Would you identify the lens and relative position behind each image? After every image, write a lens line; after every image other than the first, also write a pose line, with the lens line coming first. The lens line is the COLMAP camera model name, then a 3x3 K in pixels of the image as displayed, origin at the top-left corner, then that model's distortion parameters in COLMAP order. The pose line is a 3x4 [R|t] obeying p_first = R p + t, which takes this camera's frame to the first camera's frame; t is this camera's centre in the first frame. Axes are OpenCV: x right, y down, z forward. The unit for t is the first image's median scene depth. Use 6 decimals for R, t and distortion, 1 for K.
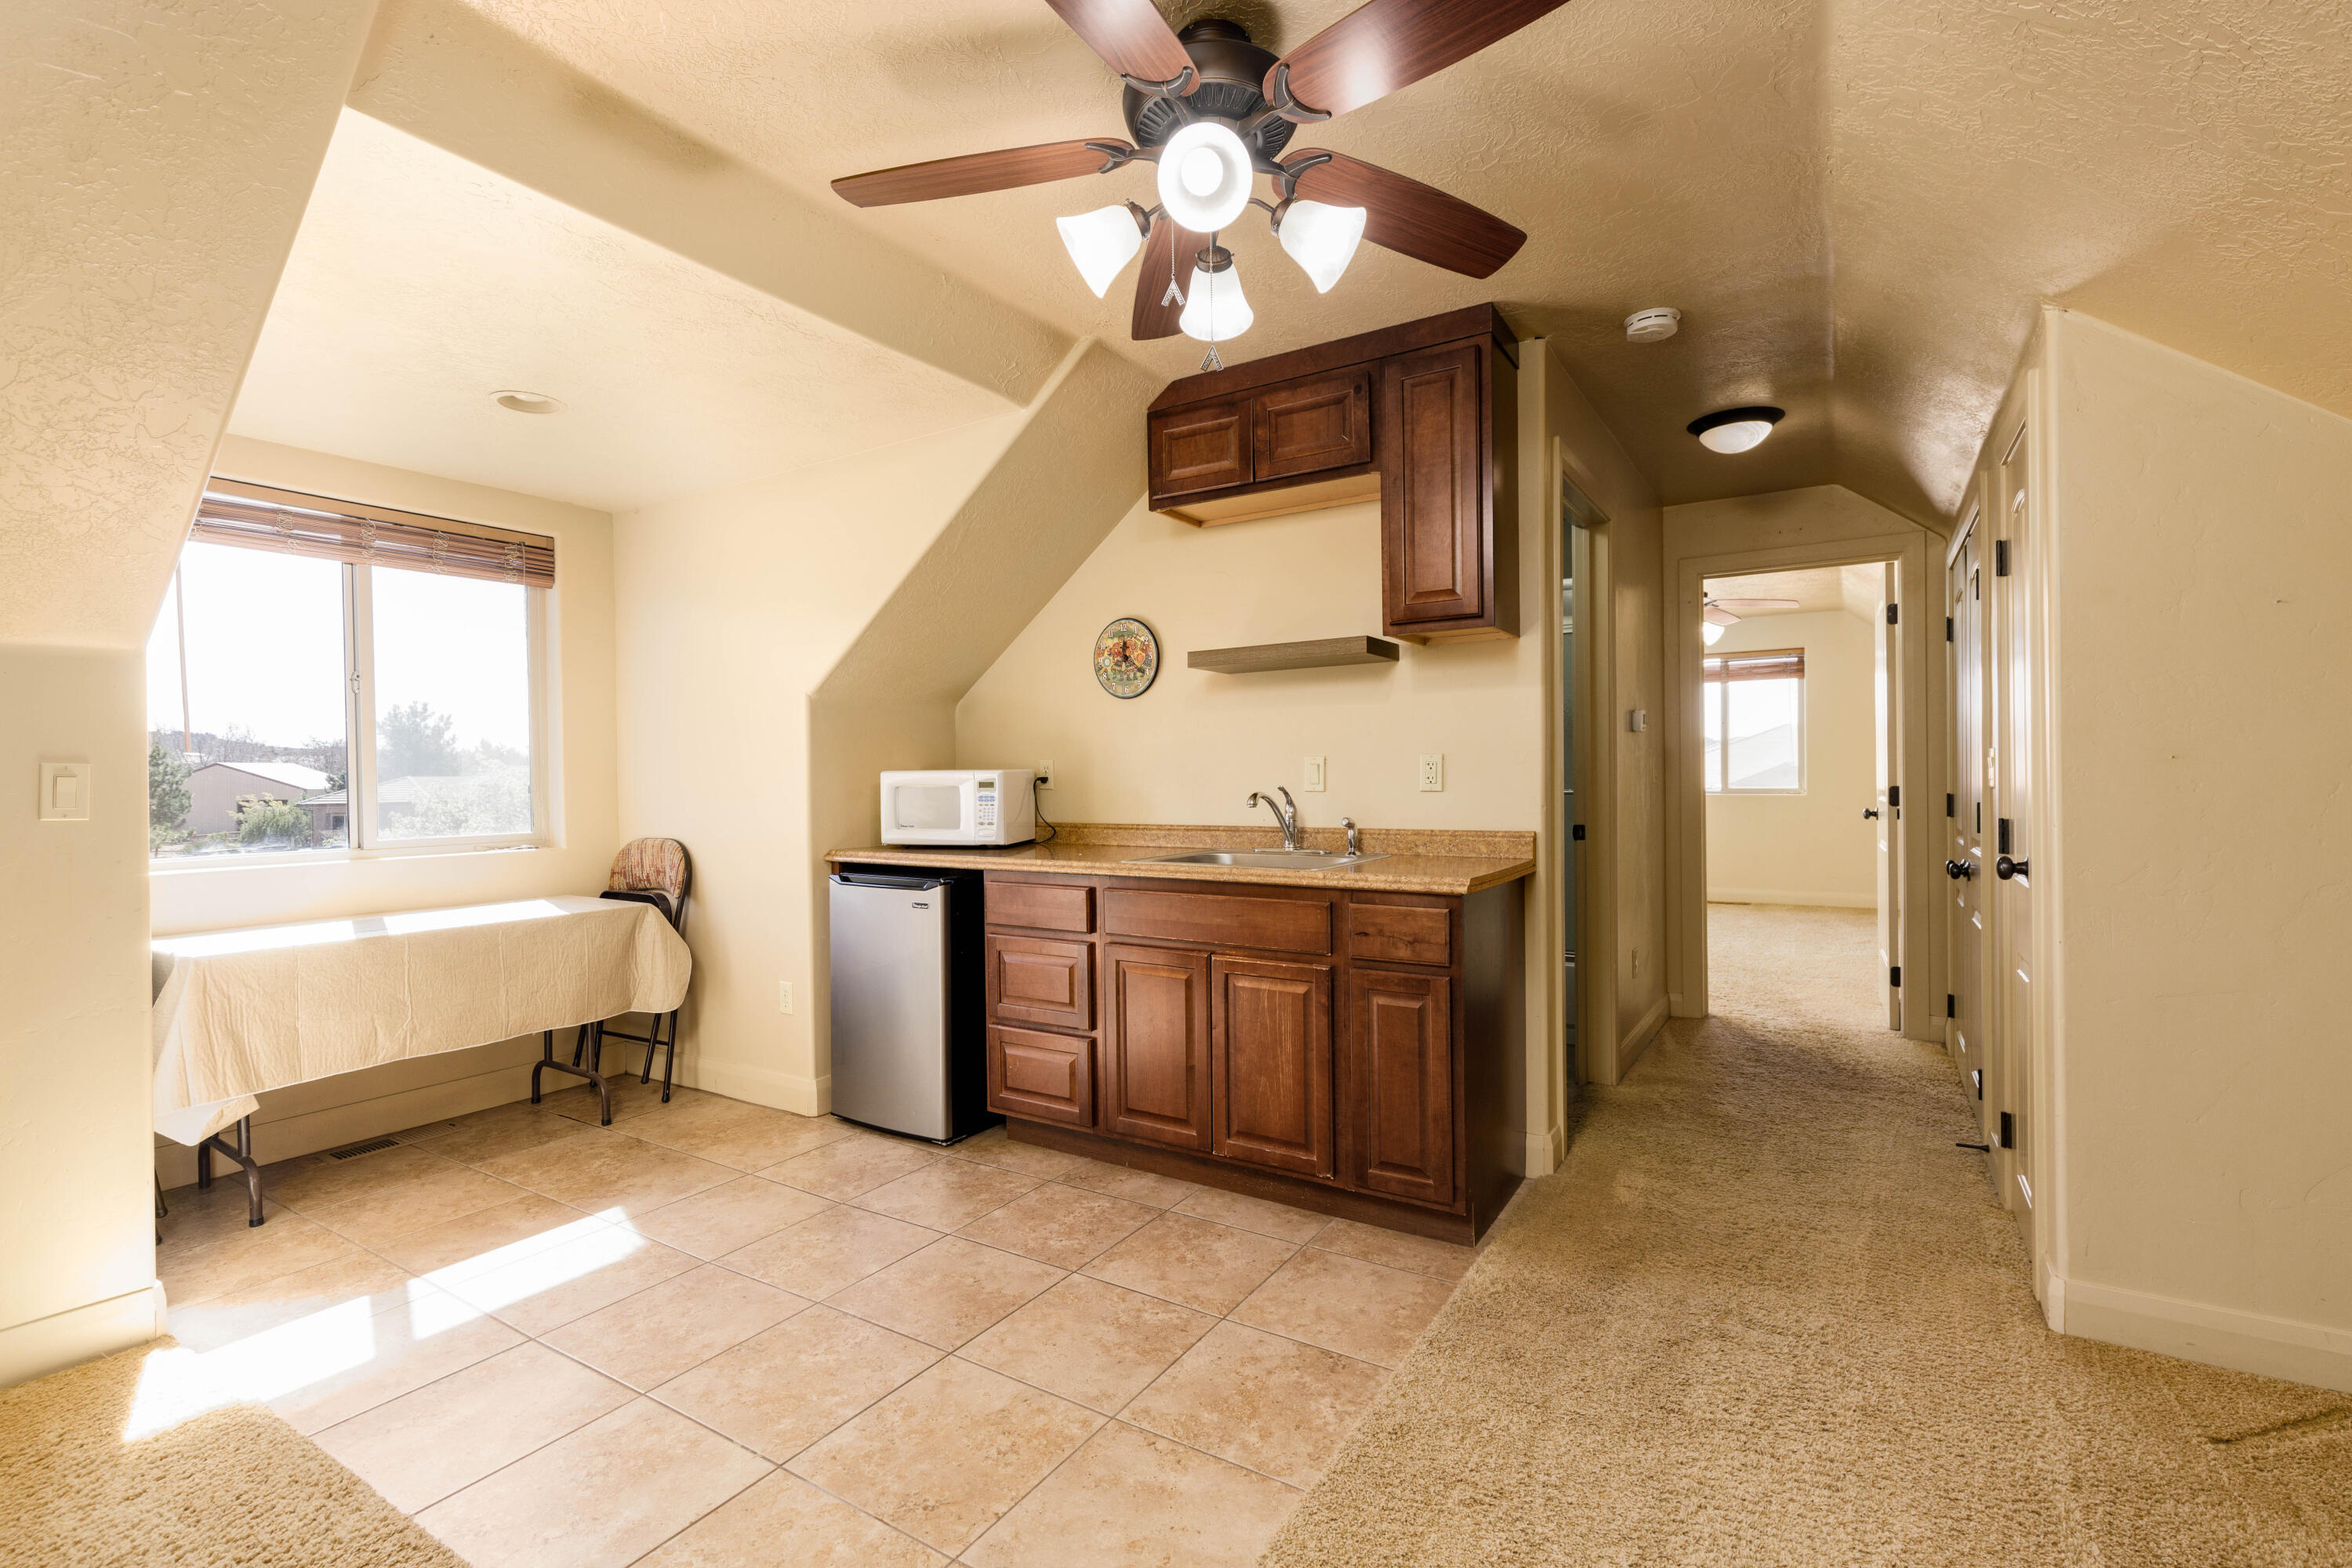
lens RADIAL K [[1065.2, 0, 1184.1], [0, 1065.2, 781.7], [0, 0, 1]] dist [0.001983, 0.000142]
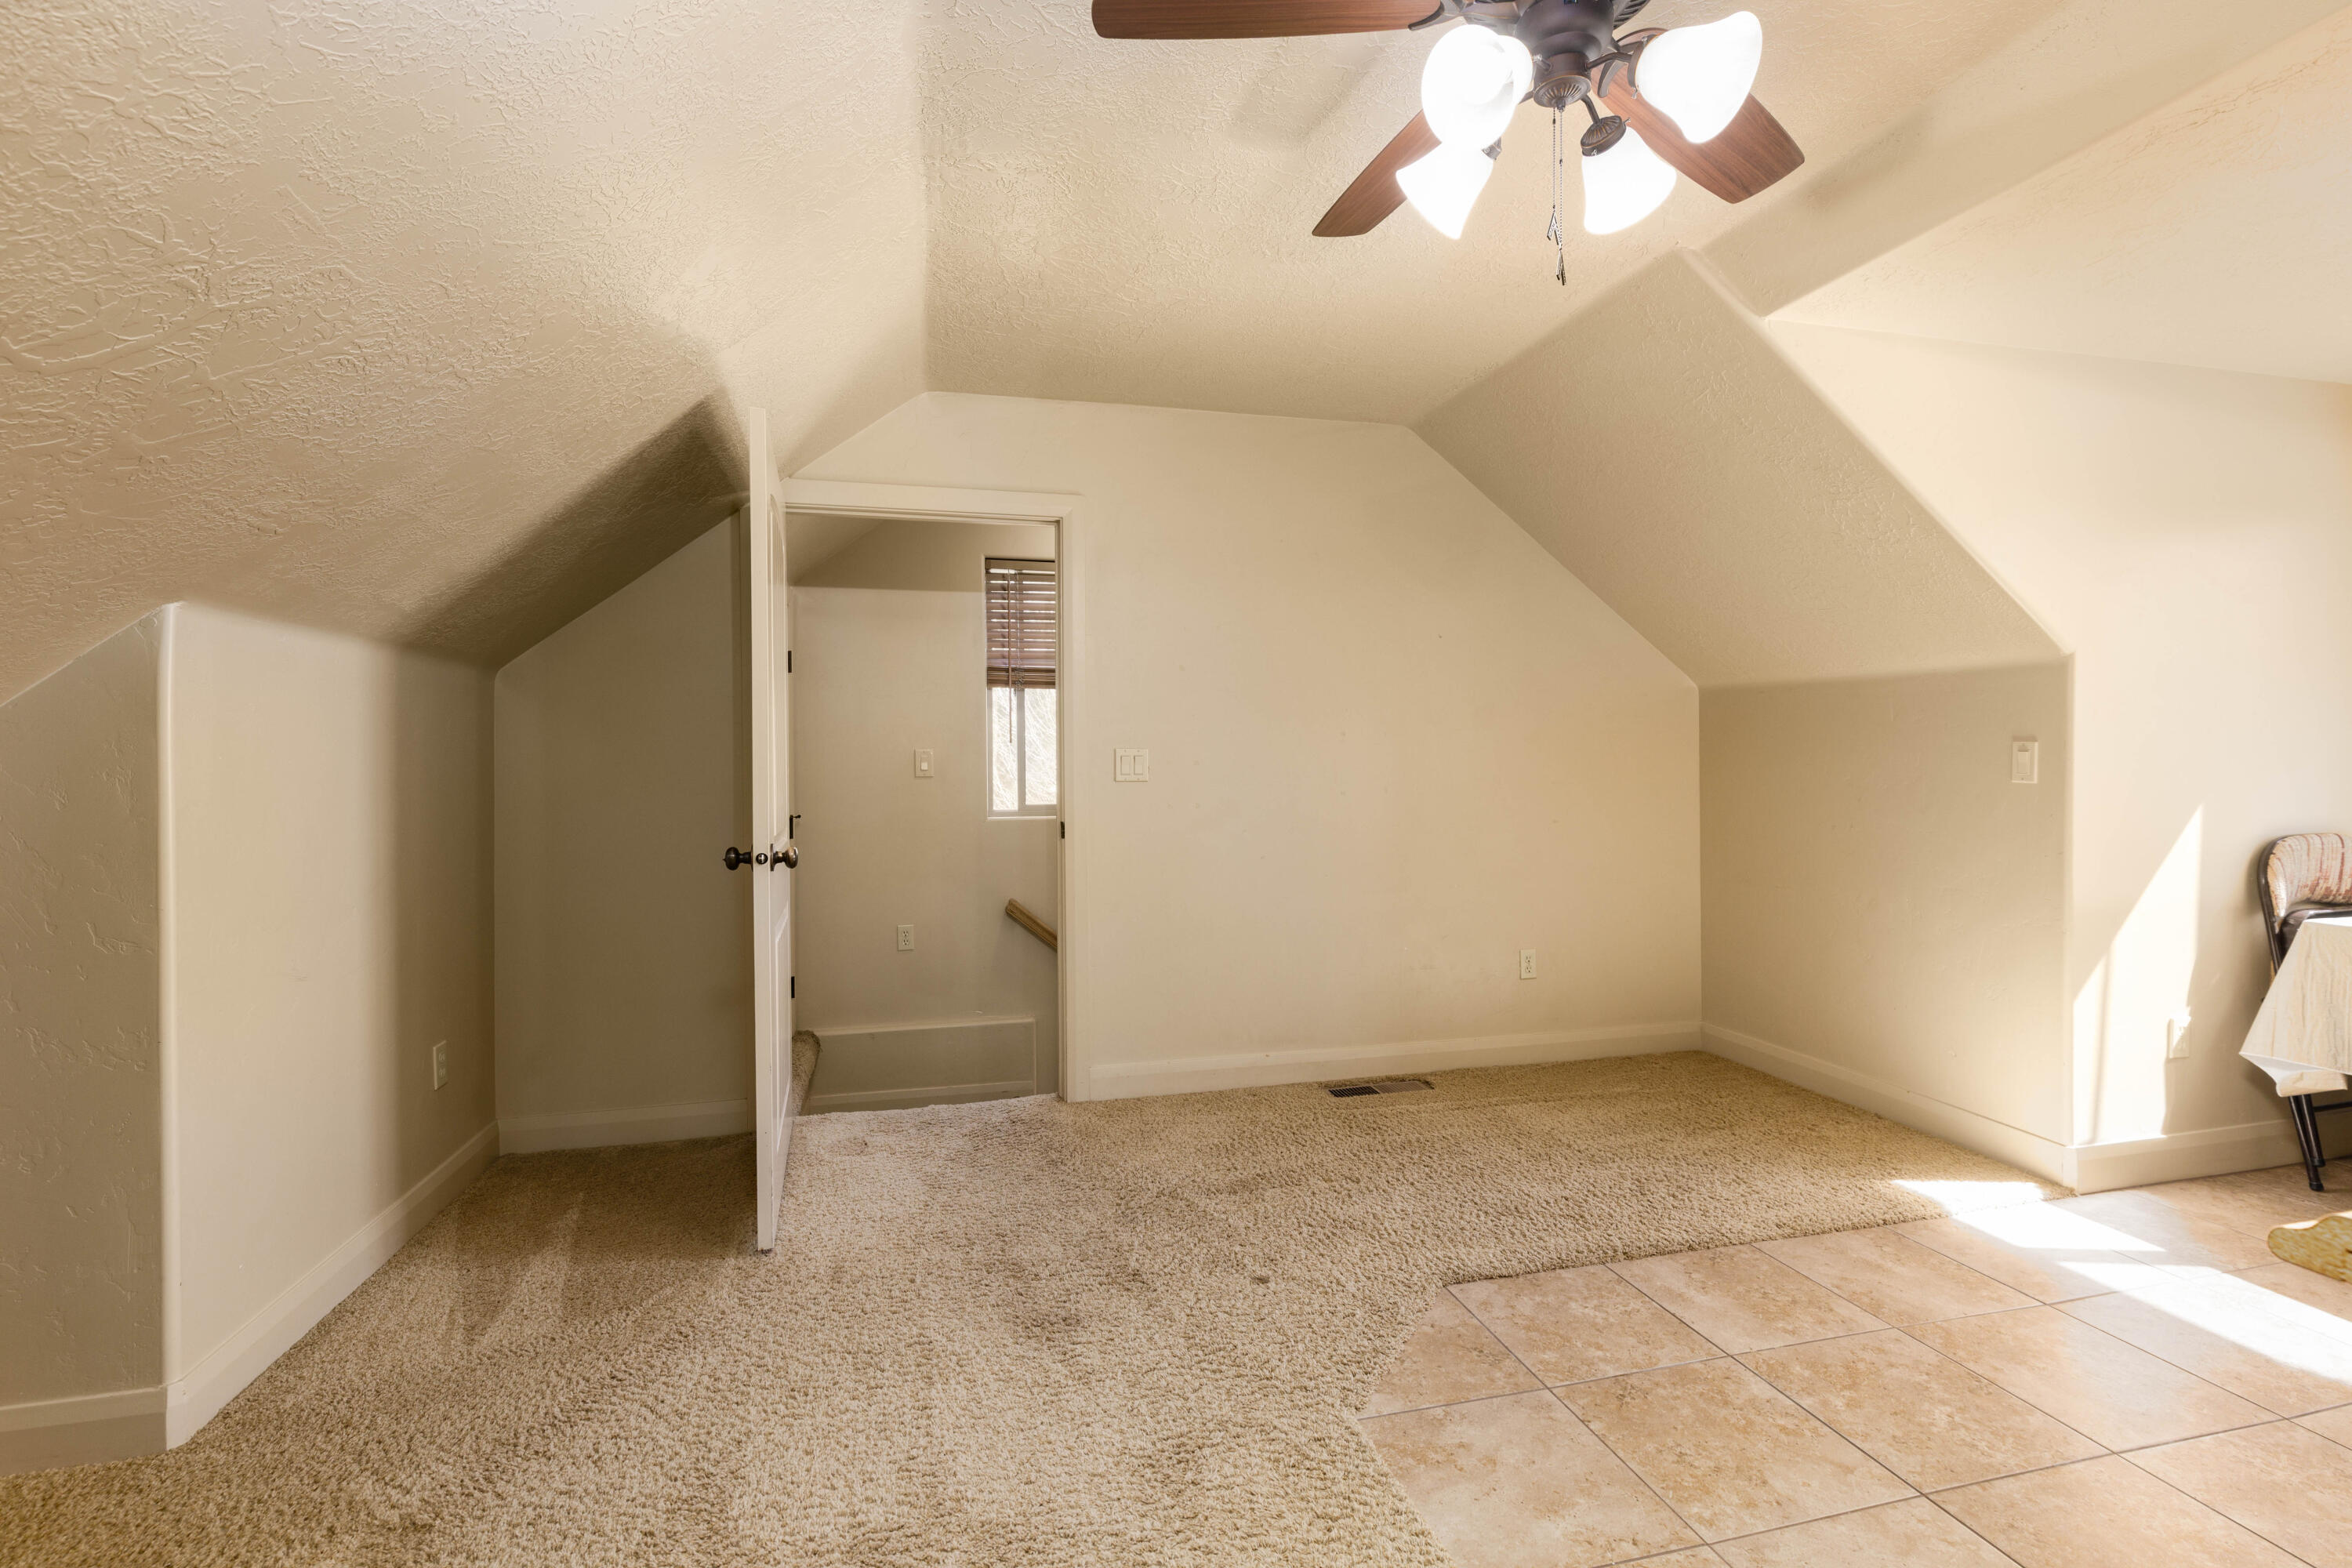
lens RADIAL K [[1065.2, 0, 1181.9], [0, 1065.2, 775.3], [0, 0, 1]] dist [0.001983, 0.000142]
pose [[-0.690368, 0.024406, -0.723046, 0.727296], [0.008336, 0.999633, 0.025783, -0.018389], [0.723410, 0.011772, -0.690318, 1.162143]]
